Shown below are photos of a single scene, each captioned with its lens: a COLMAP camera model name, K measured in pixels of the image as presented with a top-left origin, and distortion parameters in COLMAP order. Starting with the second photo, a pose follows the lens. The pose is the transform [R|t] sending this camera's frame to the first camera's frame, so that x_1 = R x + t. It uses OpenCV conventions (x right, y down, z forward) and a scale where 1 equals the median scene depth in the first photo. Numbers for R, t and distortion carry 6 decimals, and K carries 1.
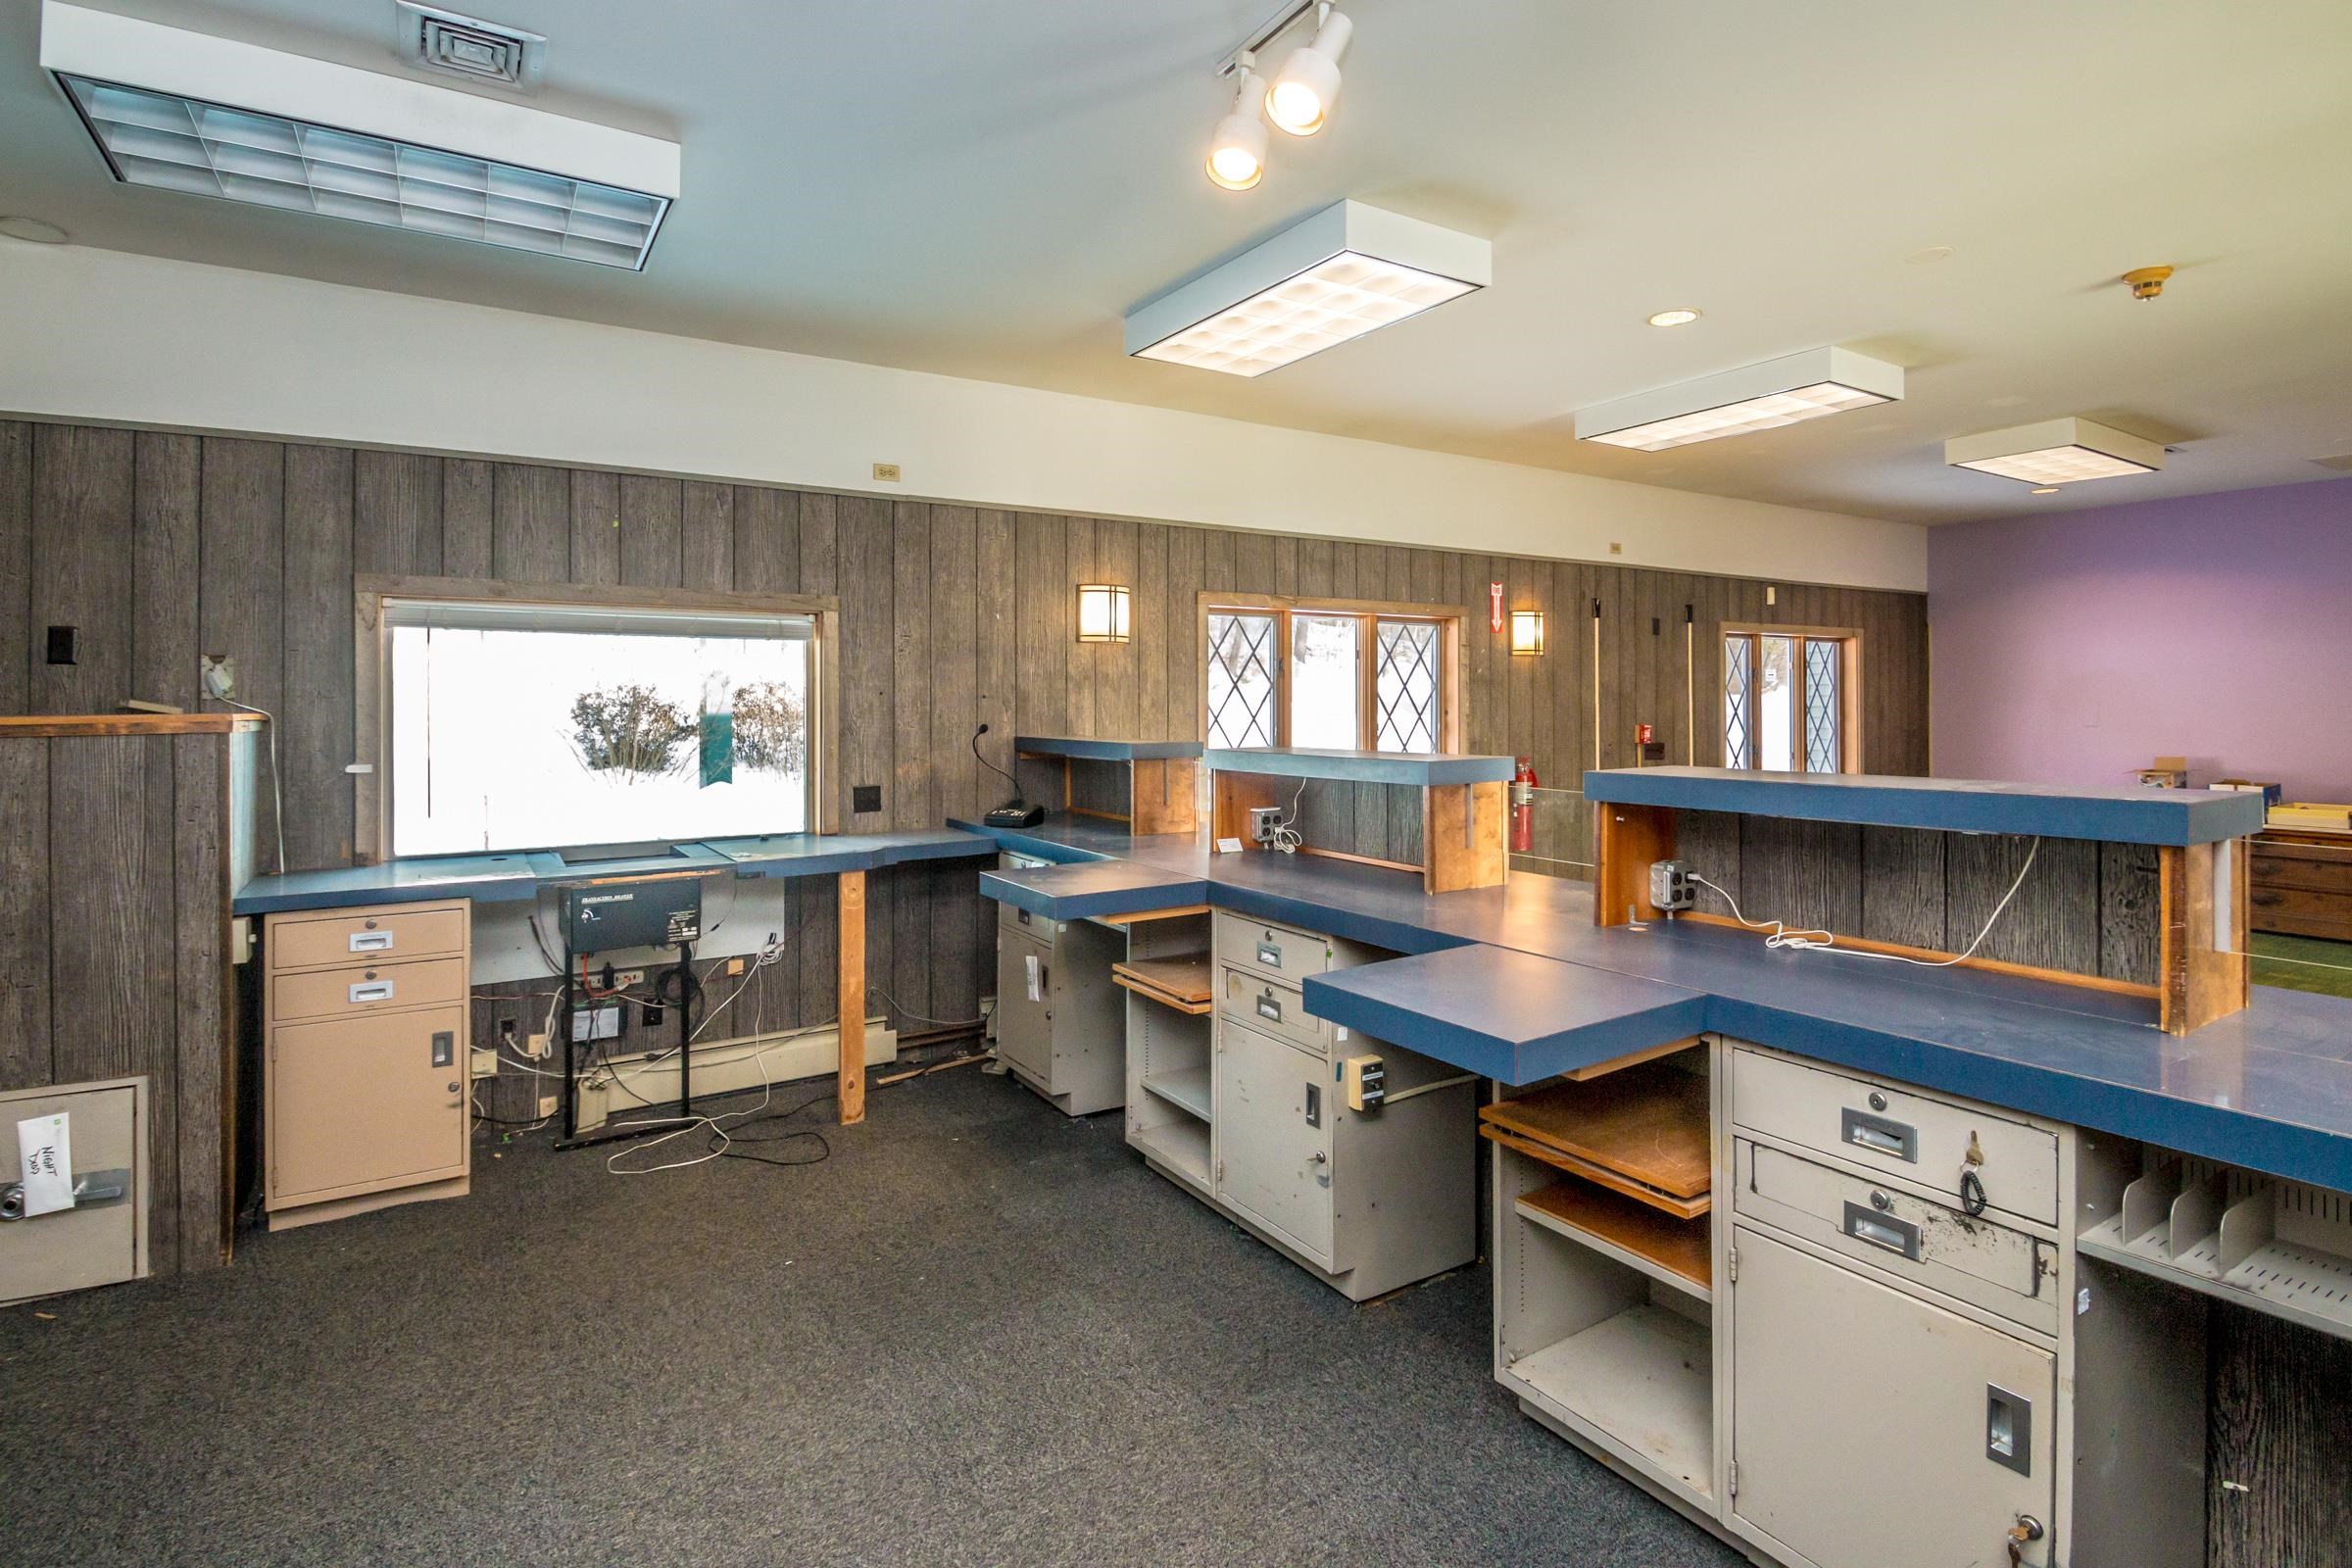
lens RADIAL K [[1143.0, 0, 1161.4], [0, 1143.0, 702.7], [0, 0, 1]] dist [0.008740, -0.012514]
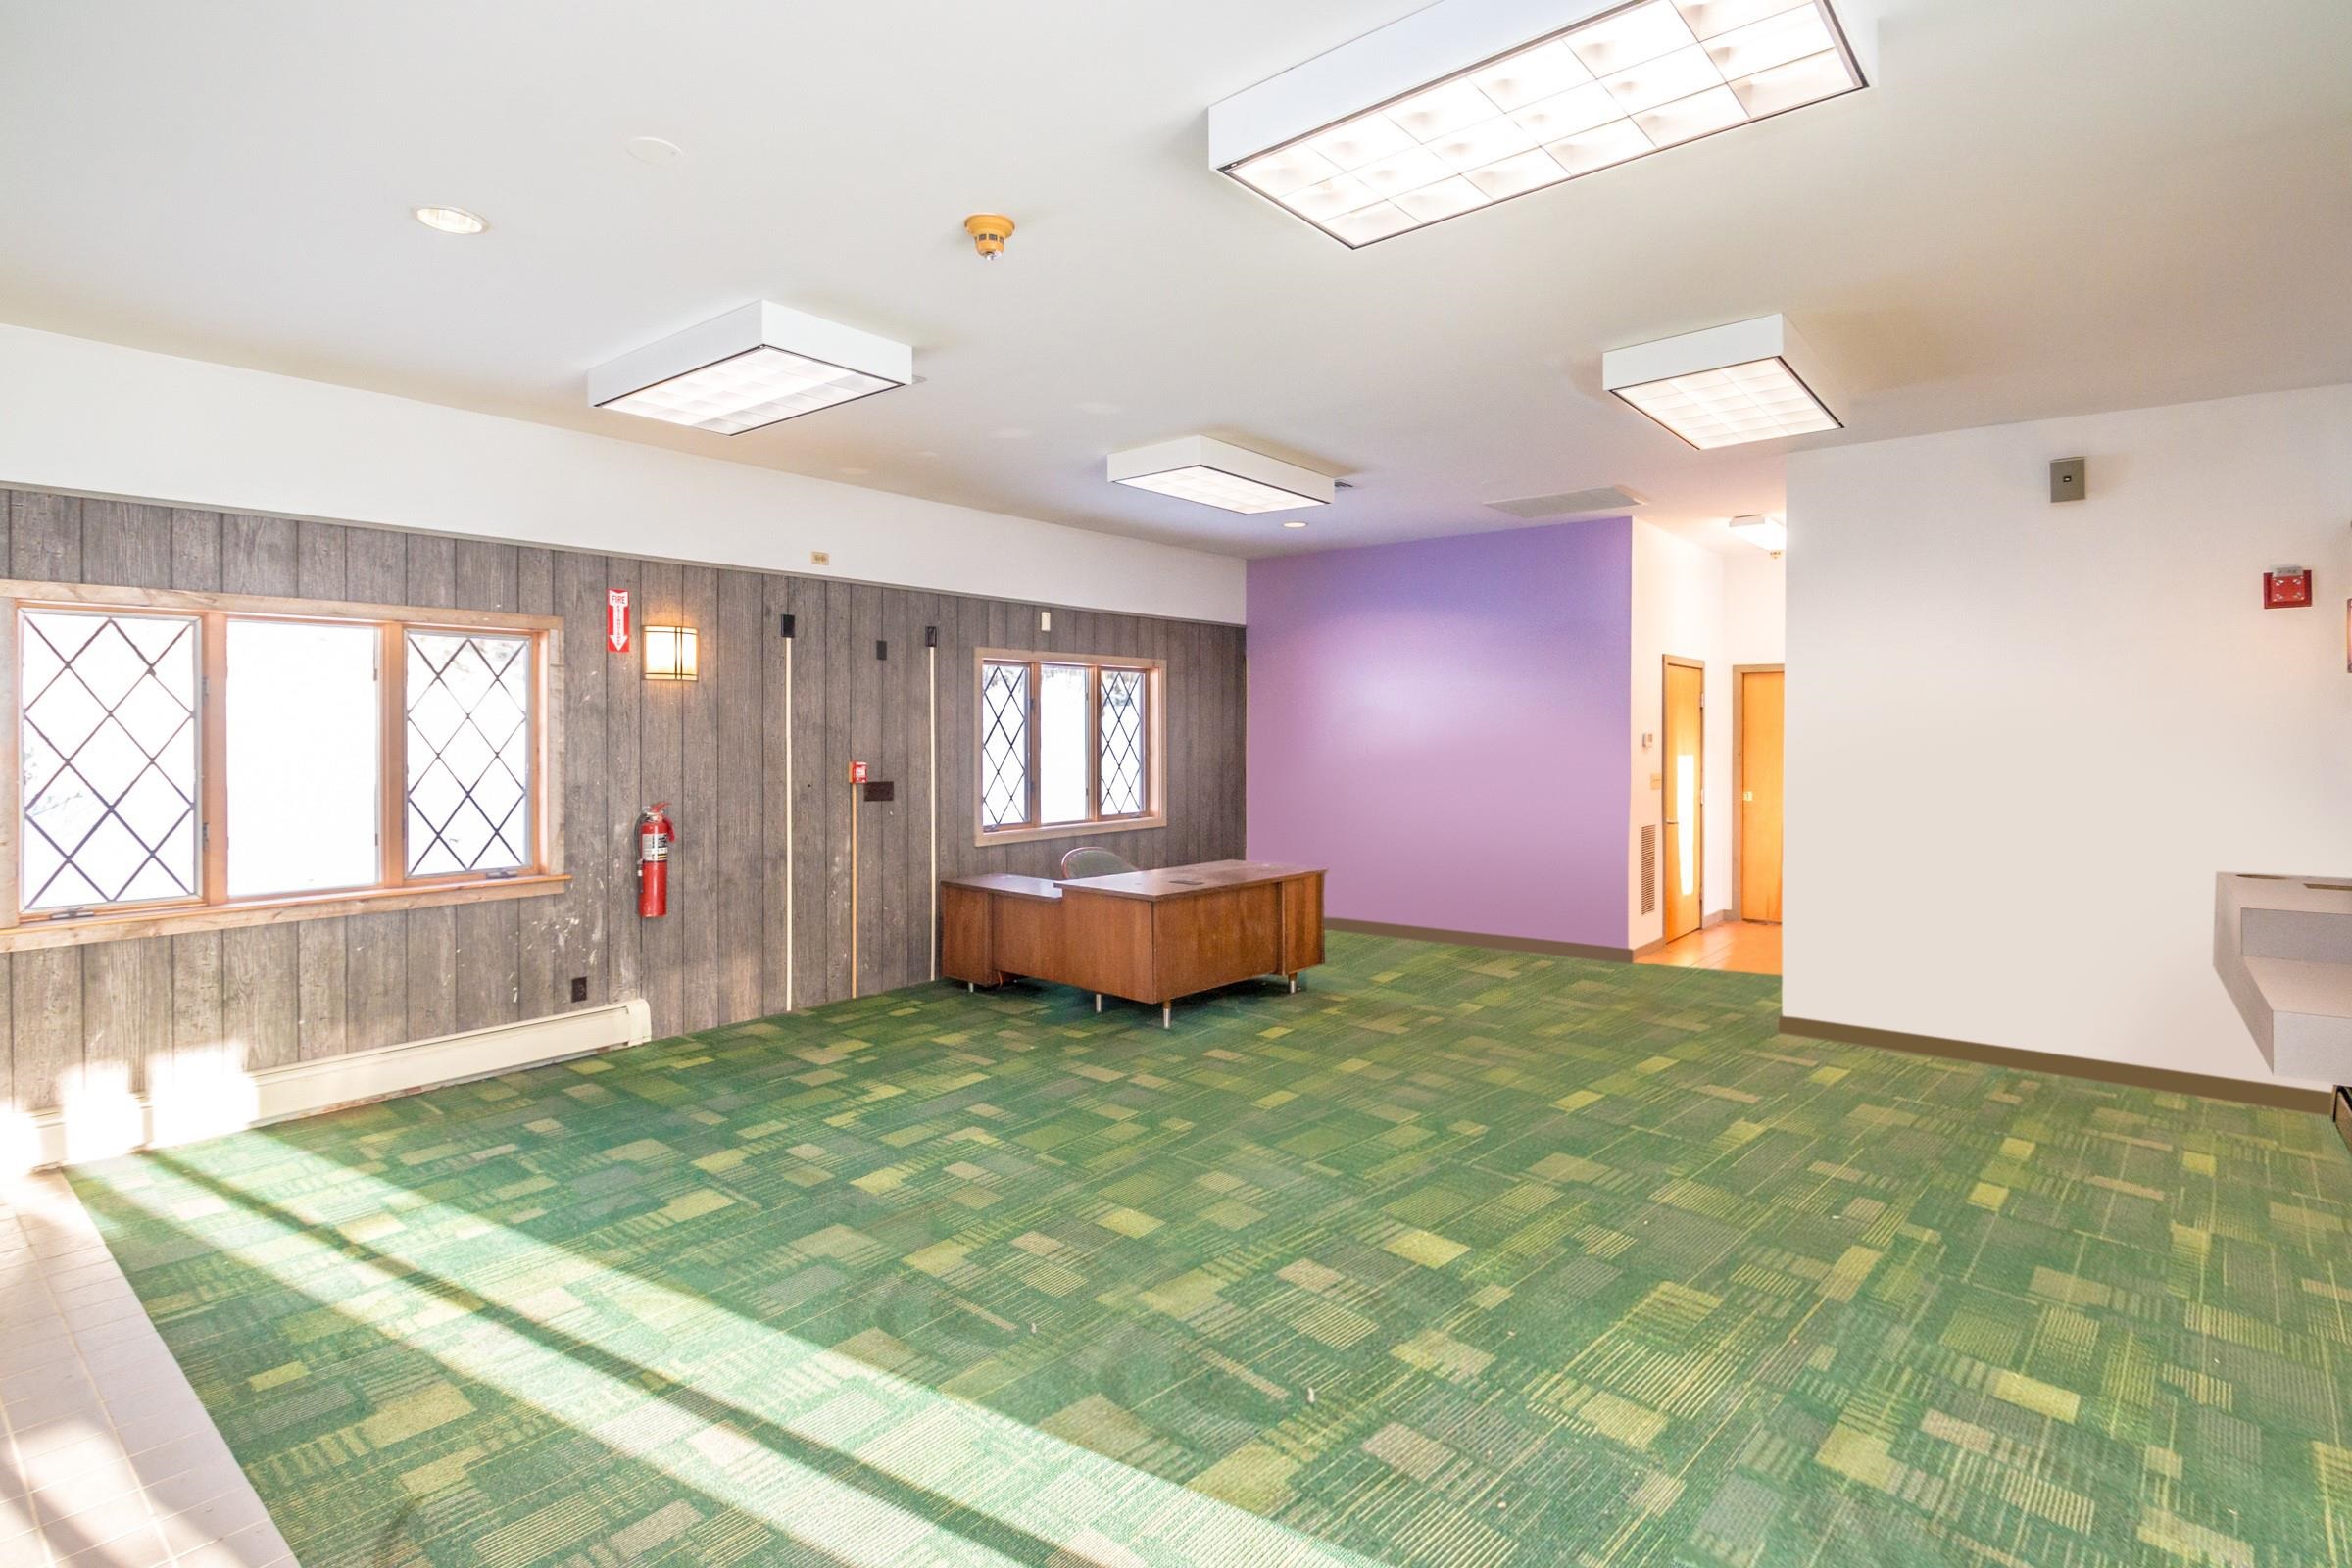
lens RADIAL K [[1143.0, 0, 1203.8], [0, 1143.0, 736.5], [0, 0, 1]] dist [0.008740, -0.012514]
pose [[0.941180, -0.000866, 0.337906, 0.410438], [-0.000815, 0.999988, 0.004833, -0.004731], [-0.337906, -0.004824, 0.941168, 0.090381]]
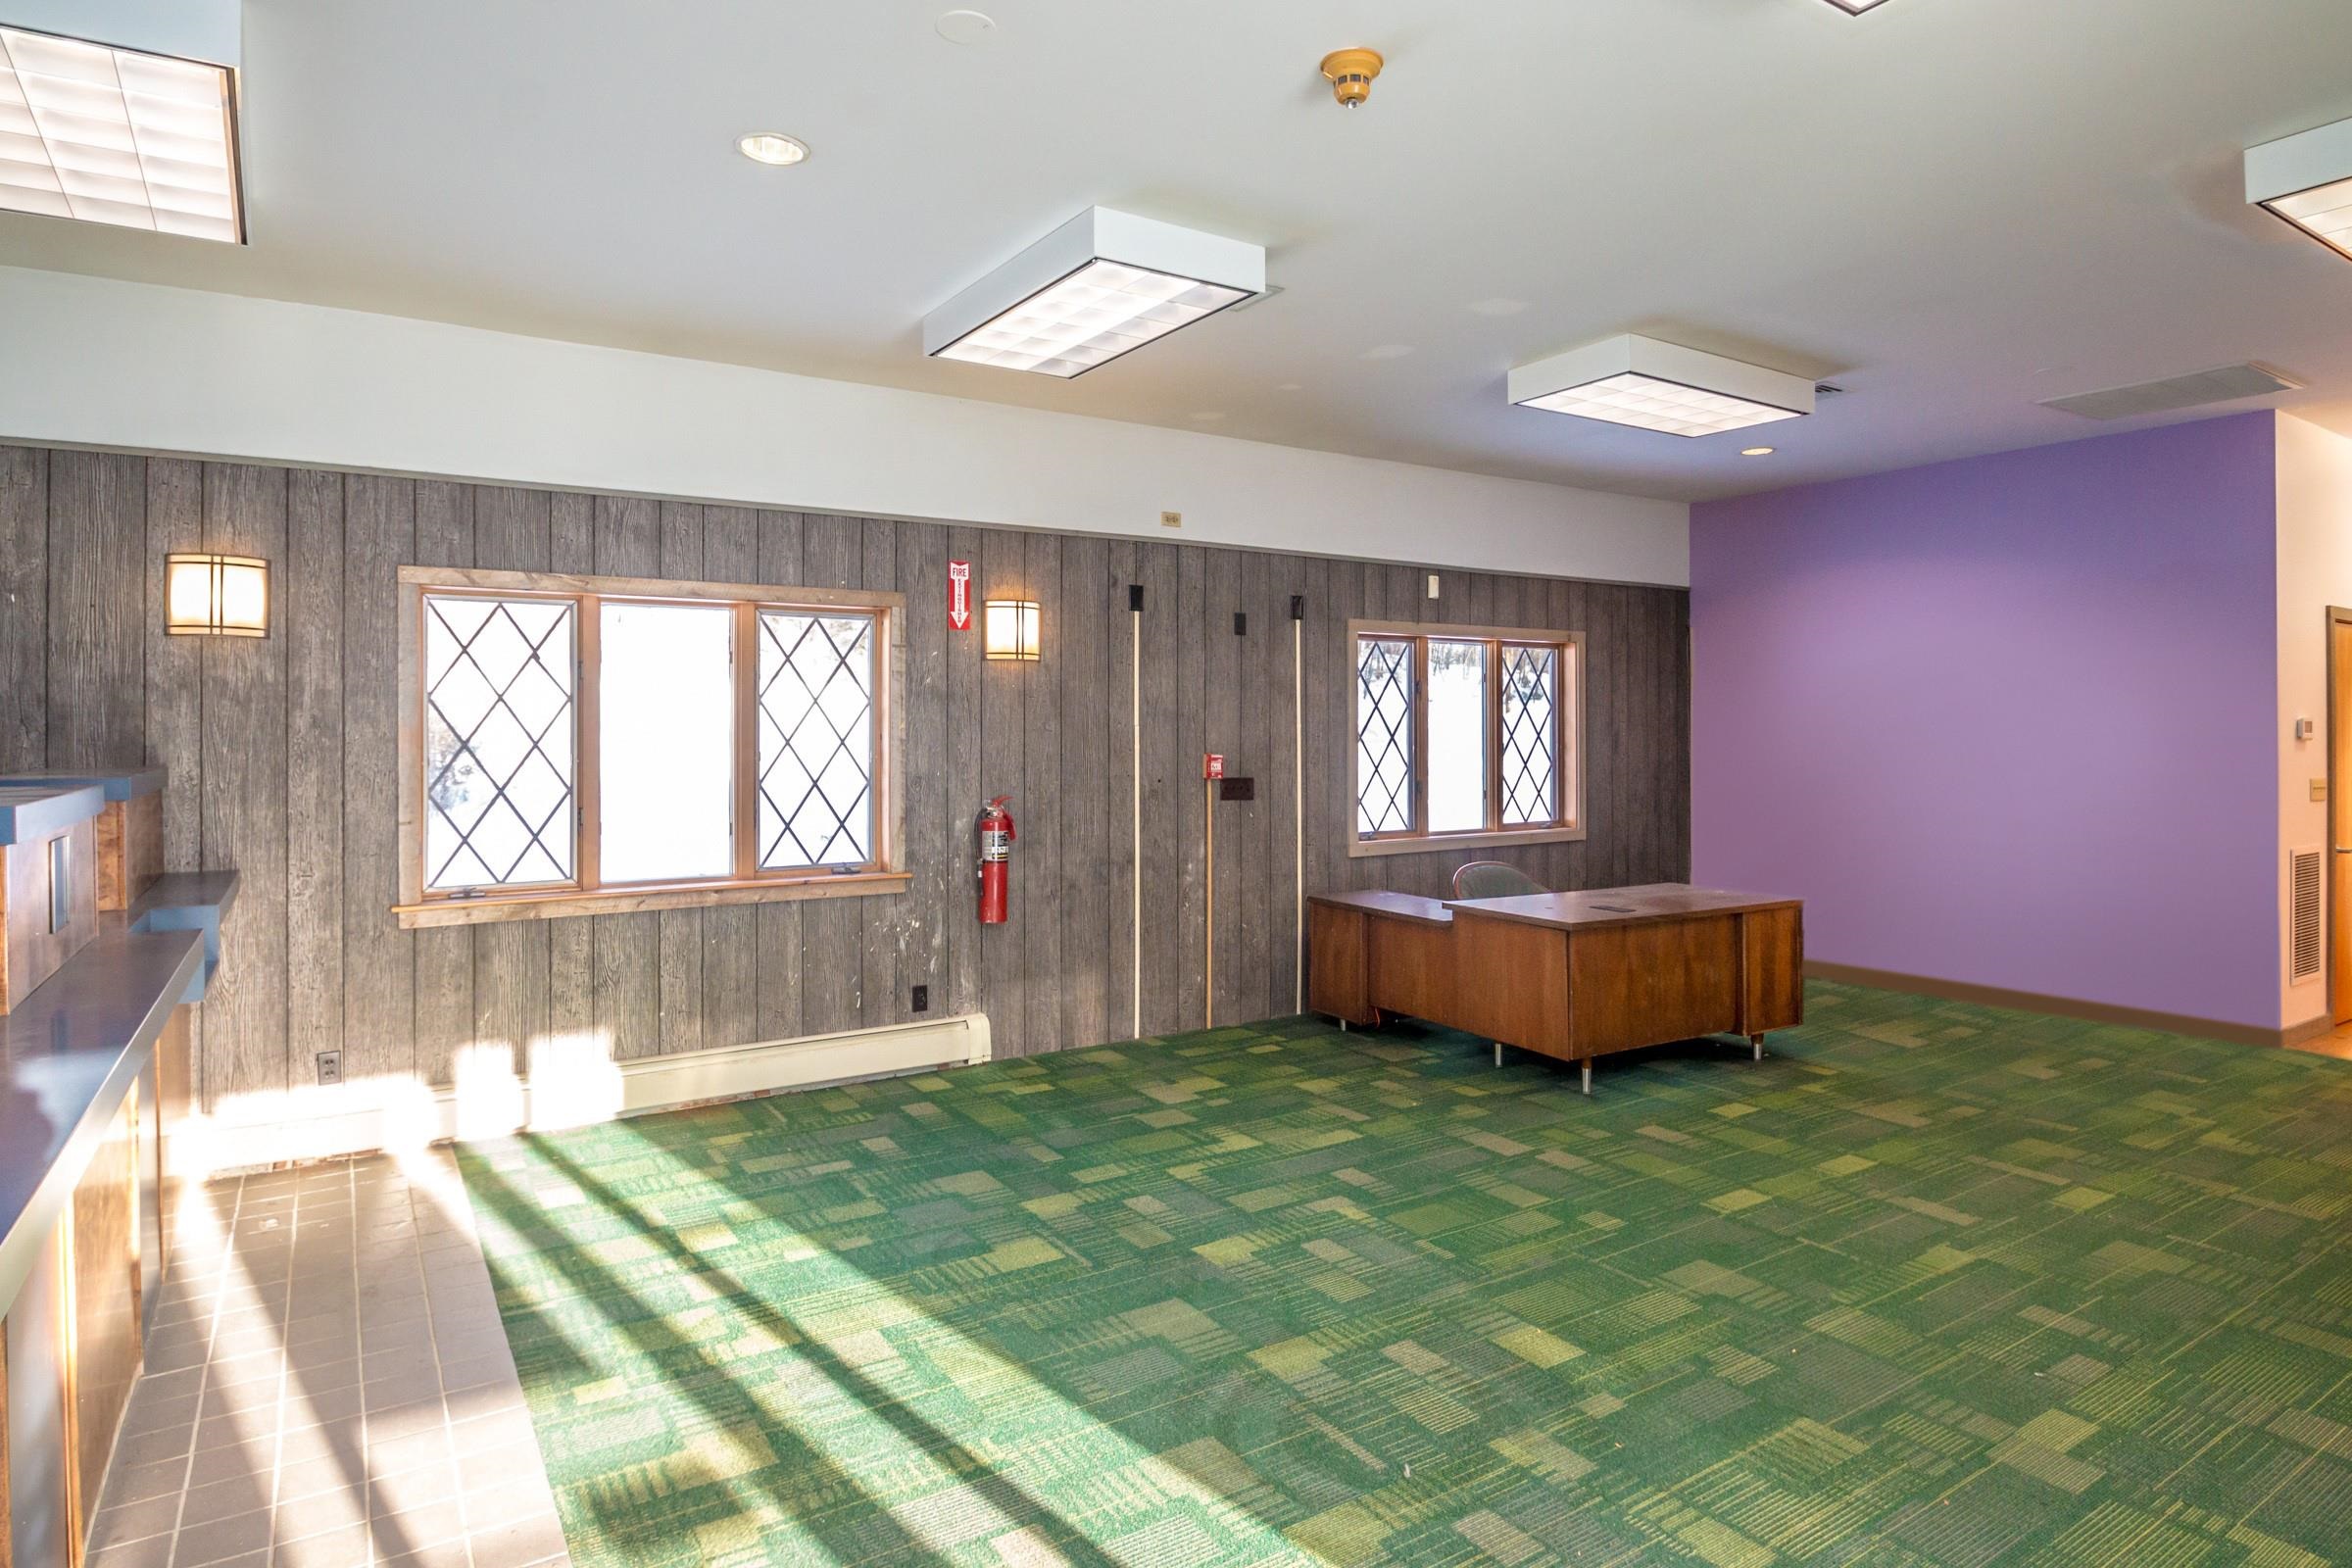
lens RADIAL K [[1325.3, 0, 1204.7], [0, 1325.3, 727.0], [0, 0, 1]] dist [-0.011913, -0.006145]
pose [[0.999486, -0.000235, 0.032048, 0.424907], [0.000346, 0.999994, -0.003462, 0.005263], [-0.032047, 0.003471, 0.999480, 0.135086]]
